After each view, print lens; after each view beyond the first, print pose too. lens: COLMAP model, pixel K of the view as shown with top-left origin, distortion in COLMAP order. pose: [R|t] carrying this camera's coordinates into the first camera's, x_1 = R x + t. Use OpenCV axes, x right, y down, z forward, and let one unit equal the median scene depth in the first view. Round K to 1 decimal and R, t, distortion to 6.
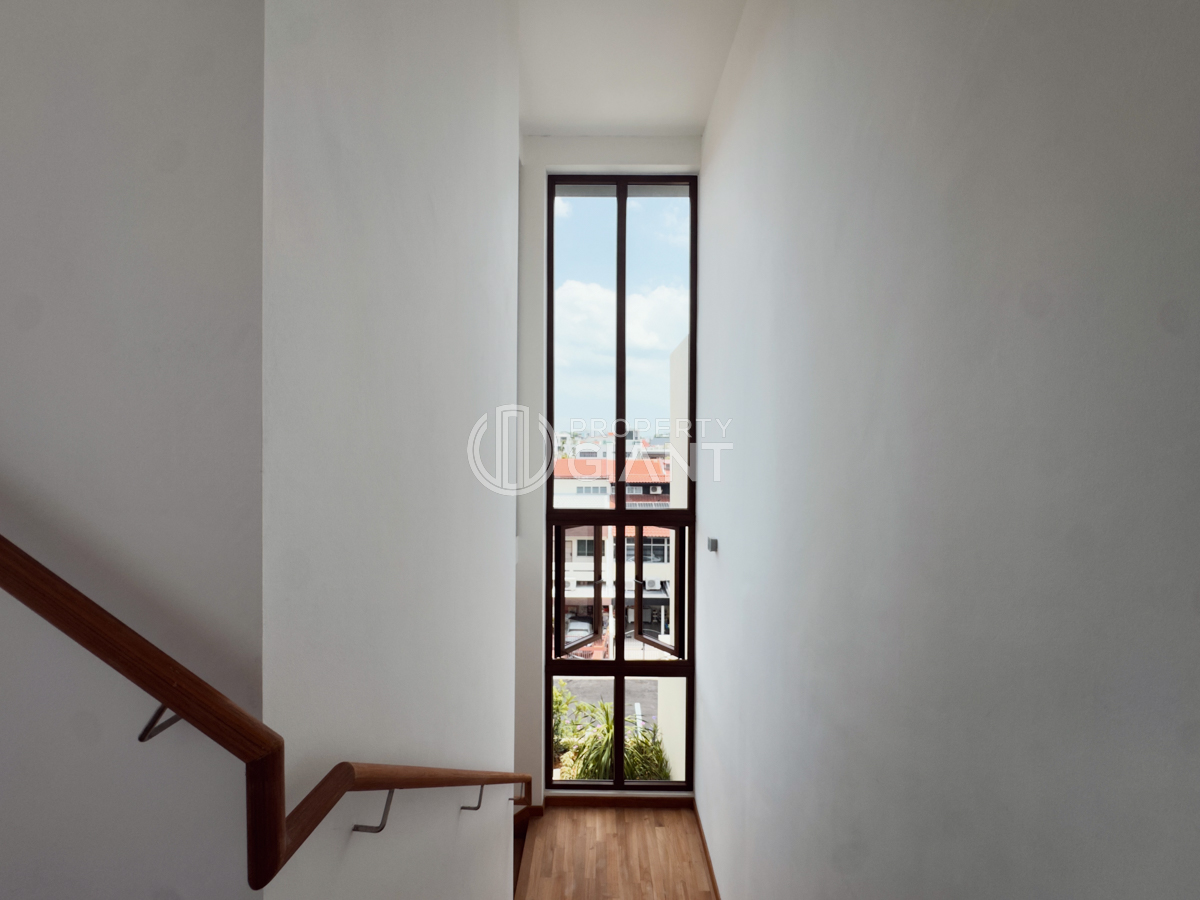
lens RADIAL K [[486.5, 0, 598.4], [0, 486.5, 447.8], [0, 0, 1]] dist [-0.000460, 0.000220]
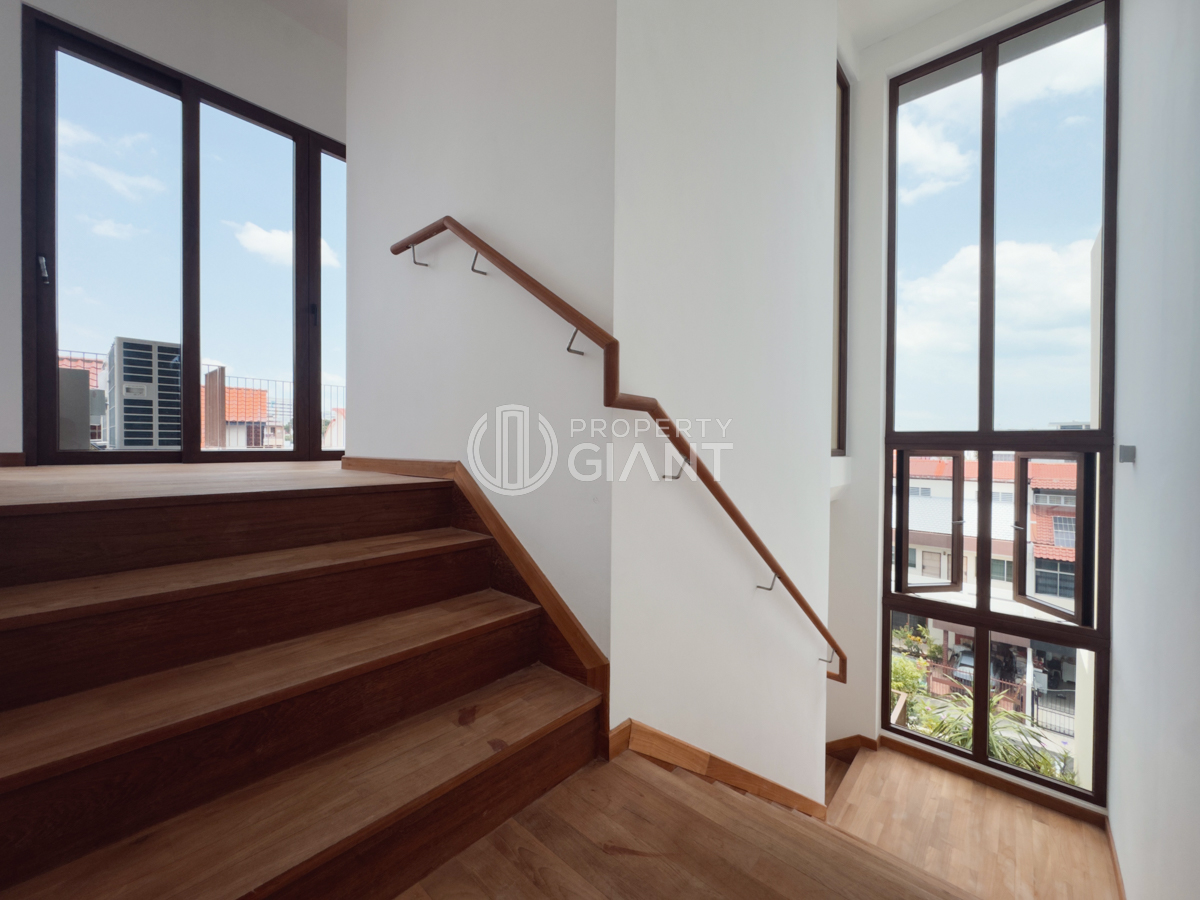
lens RADIAL K [[486.5, 0, 598.4], [0, 486.5, 447.8], [0, 0, 1]] dist [-0.000460, 0.000220]
pose [[0.749840, 0.006127, -0.661591, 0.104284], [-0.022397, 0.999619, -0.016127, 0.188782], [0.661240, 0.026910, 0.749692, -0.092817]]
